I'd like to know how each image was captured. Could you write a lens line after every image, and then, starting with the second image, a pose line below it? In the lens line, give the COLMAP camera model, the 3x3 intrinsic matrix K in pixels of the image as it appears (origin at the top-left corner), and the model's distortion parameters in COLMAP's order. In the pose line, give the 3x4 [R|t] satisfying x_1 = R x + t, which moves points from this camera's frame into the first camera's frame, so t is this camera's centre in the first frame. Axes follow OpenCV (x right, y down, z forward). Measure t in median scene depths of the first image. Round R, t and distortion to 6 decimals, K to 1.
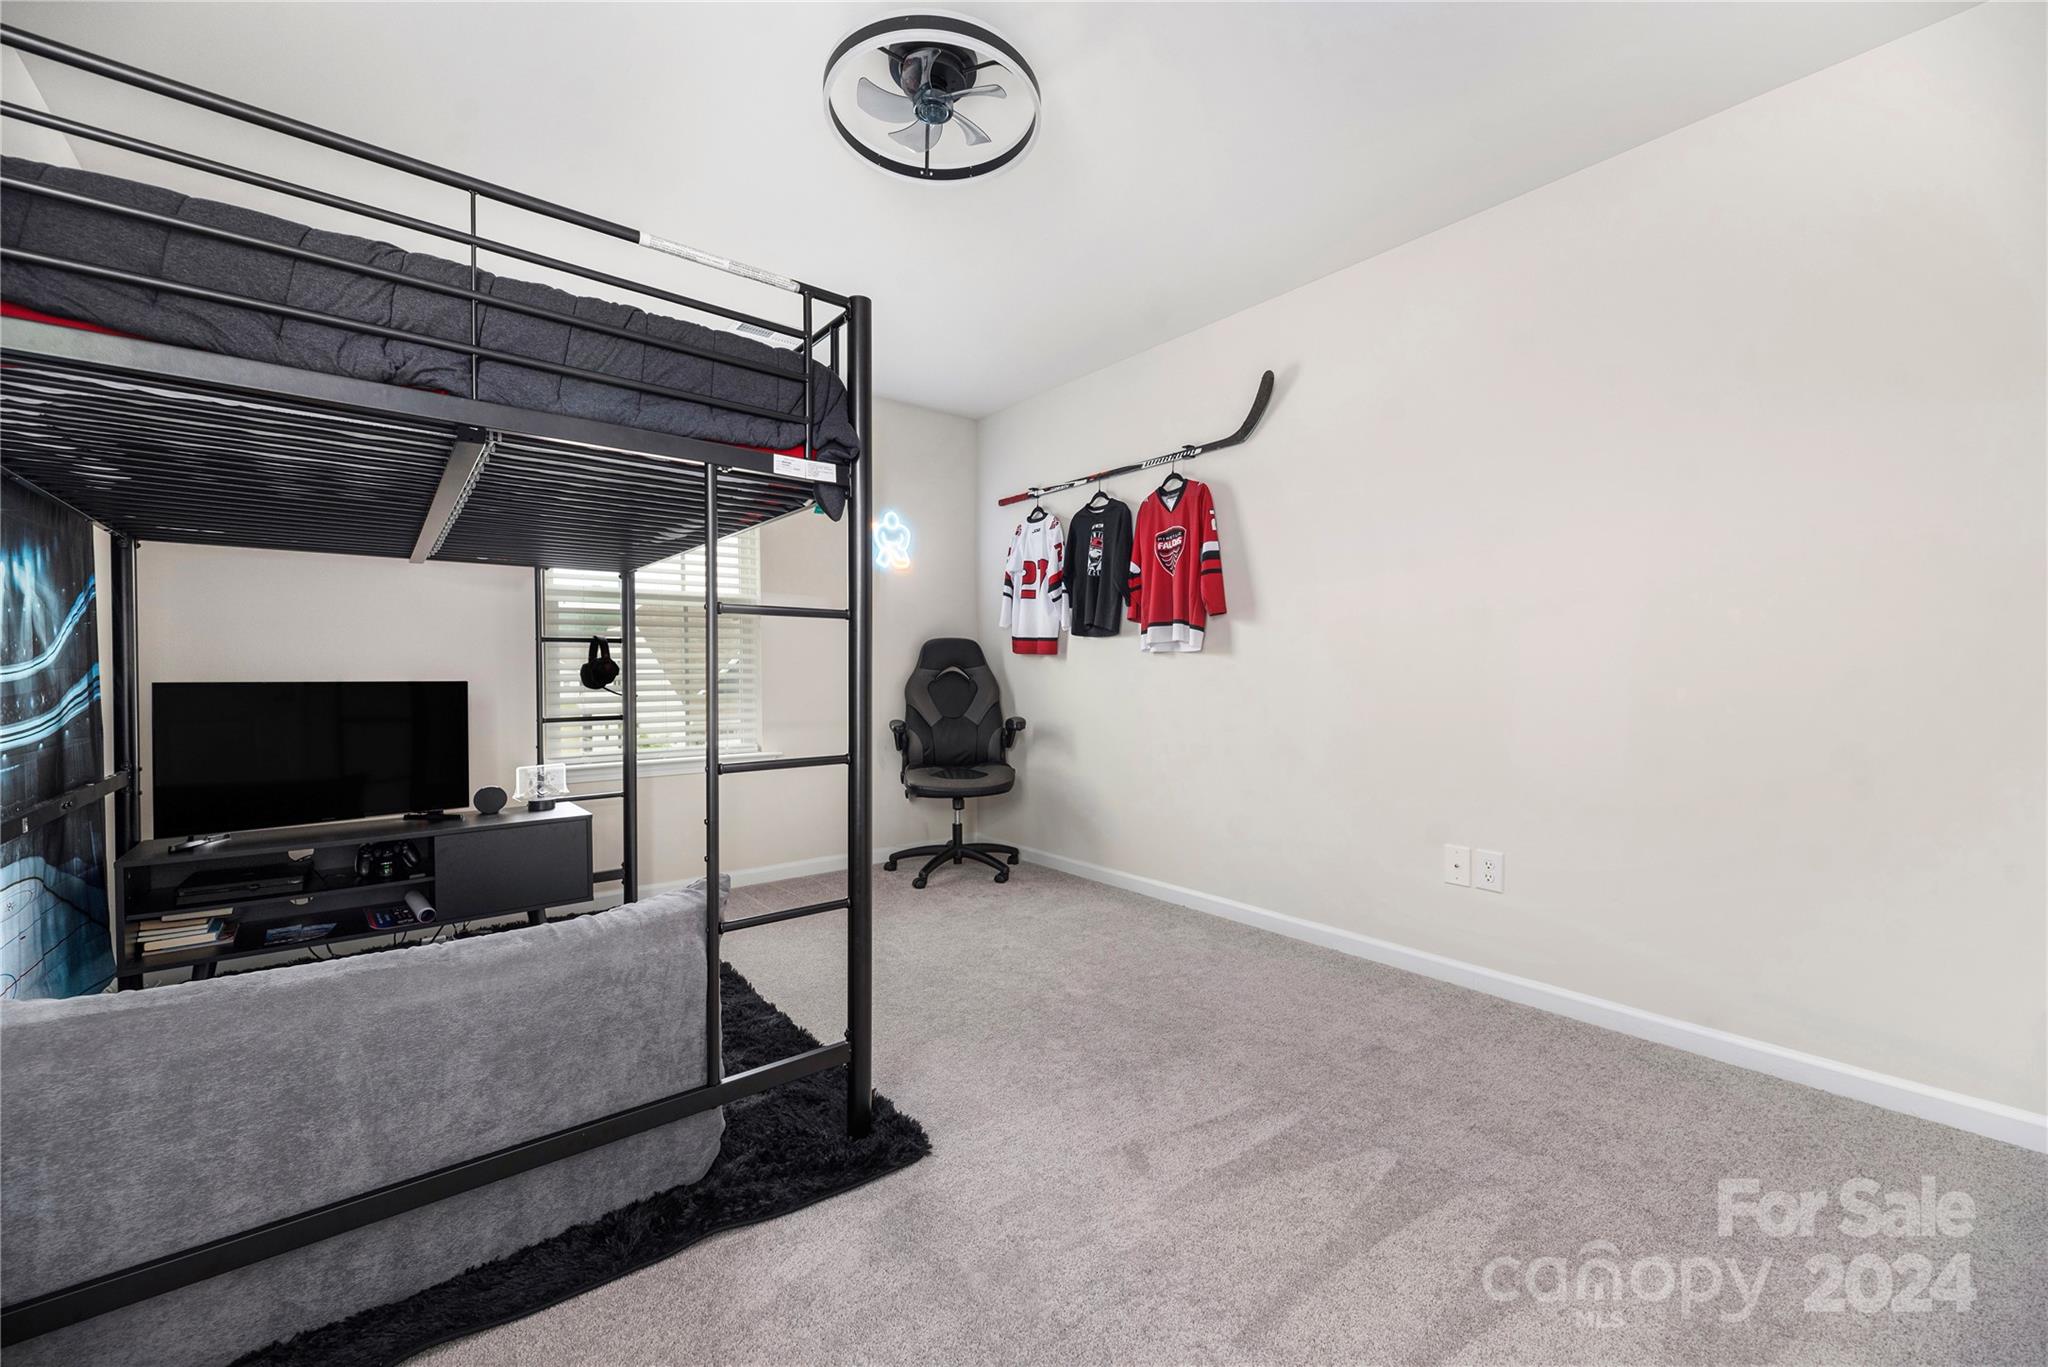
lens RADIAL K [[817.8, 0, 1078.6], [0, 817.8, 690.6], [0, 0, 1]] dist [-0.000492, -0.000158]
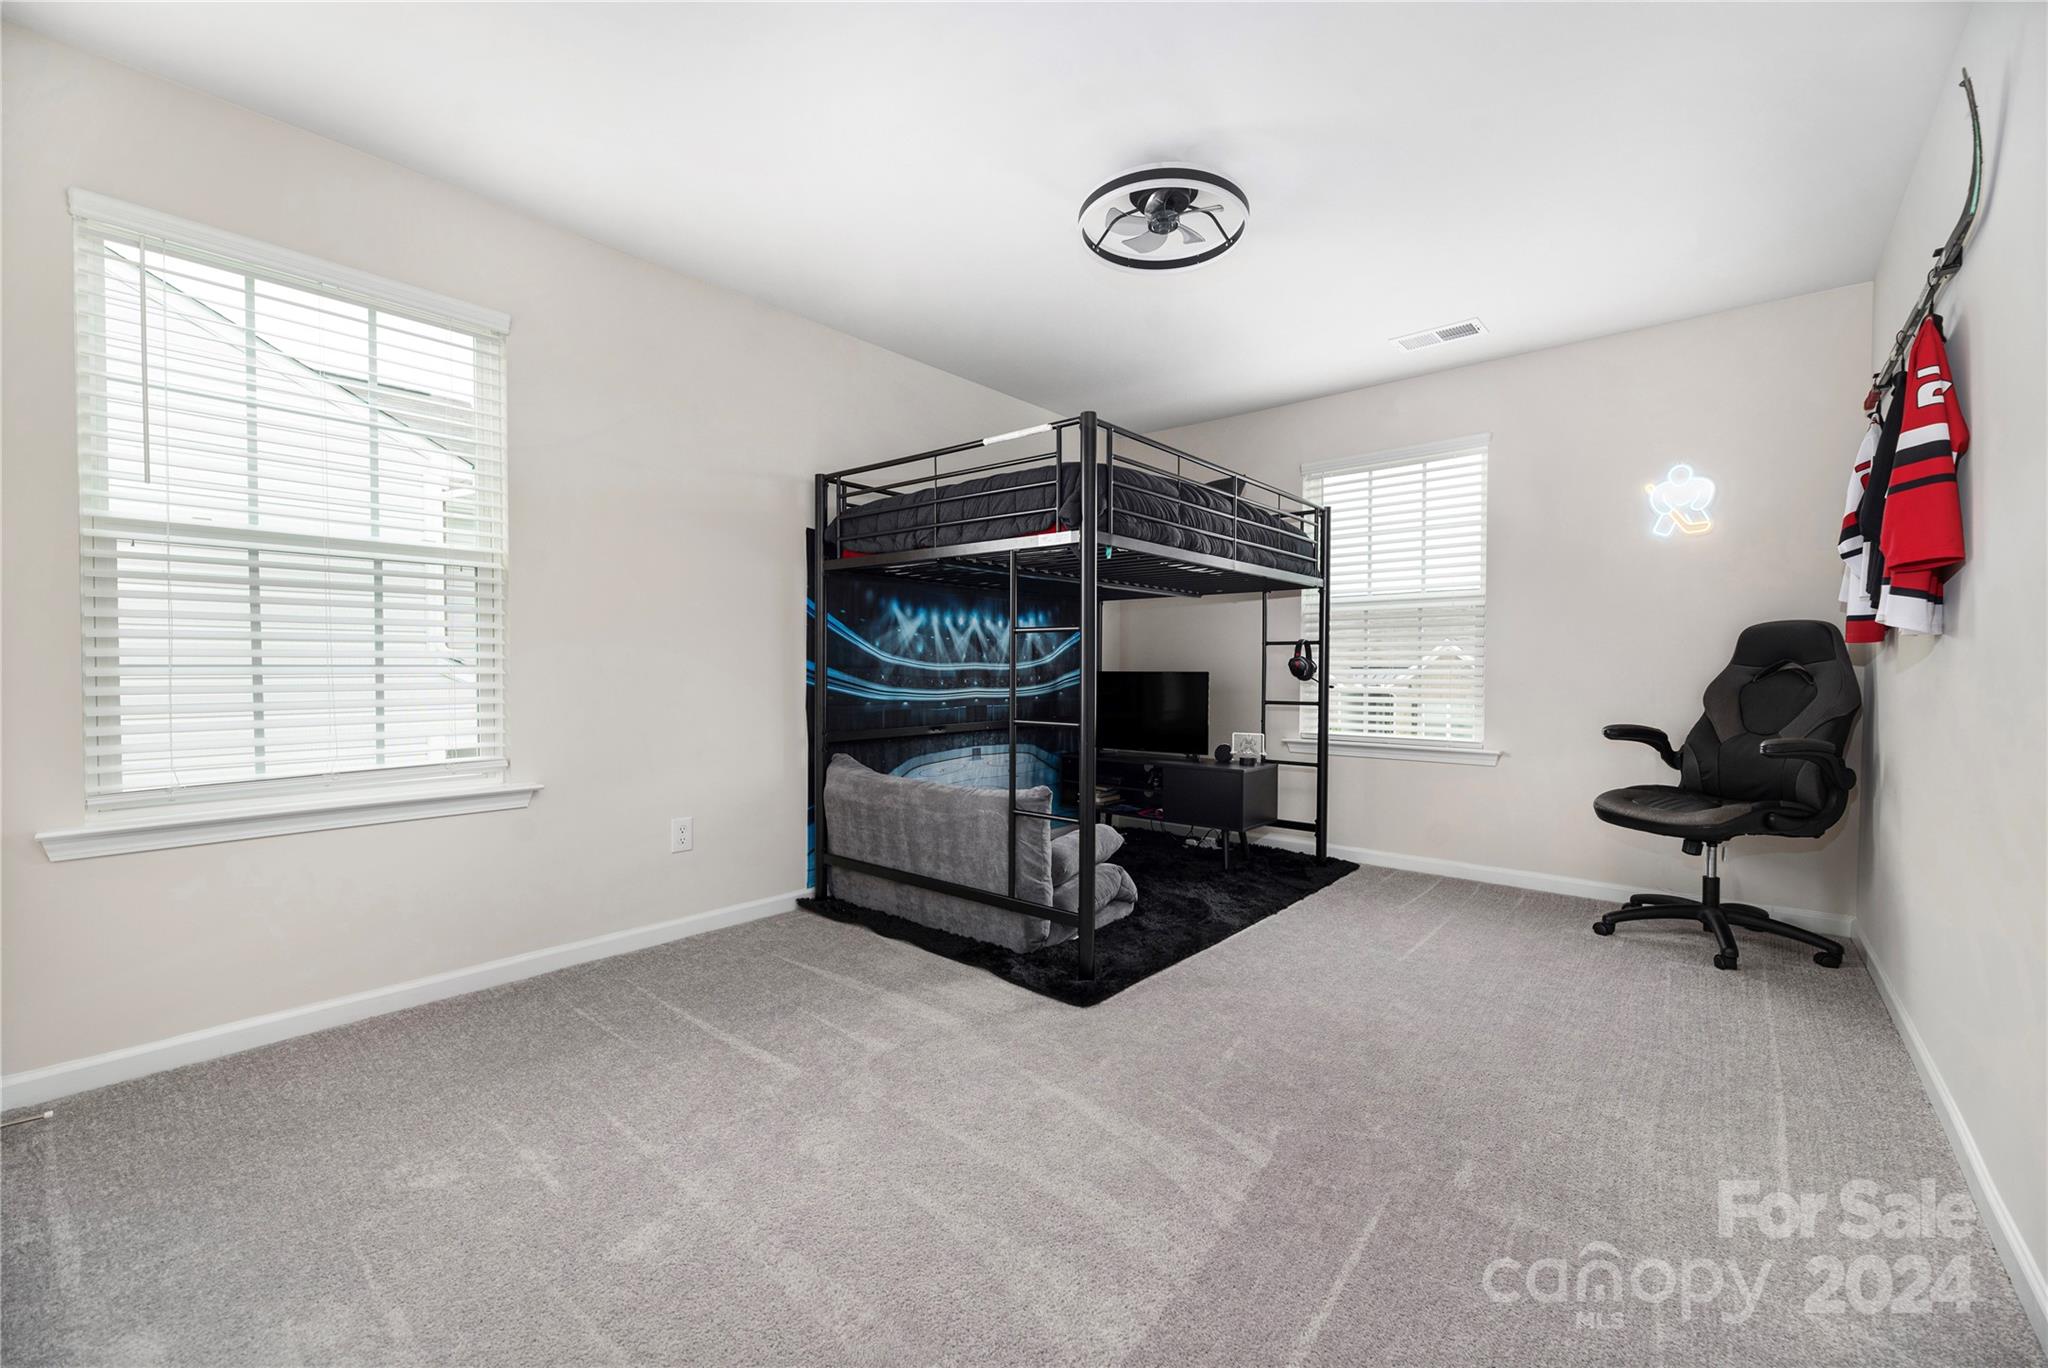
lens RADIAL K [[833.9, 0, 1024.0], [0, 833.9, 684.0], [0, 0, 1]] dist [0.000305, -0.000041]
pose [[0.153660, 0.022691, -0.987863, 0.739452], [-0.027979, 0.999435, 0.018605, -0.009721], [0.987728, 0.024781, 0.154208, 0.409393]]
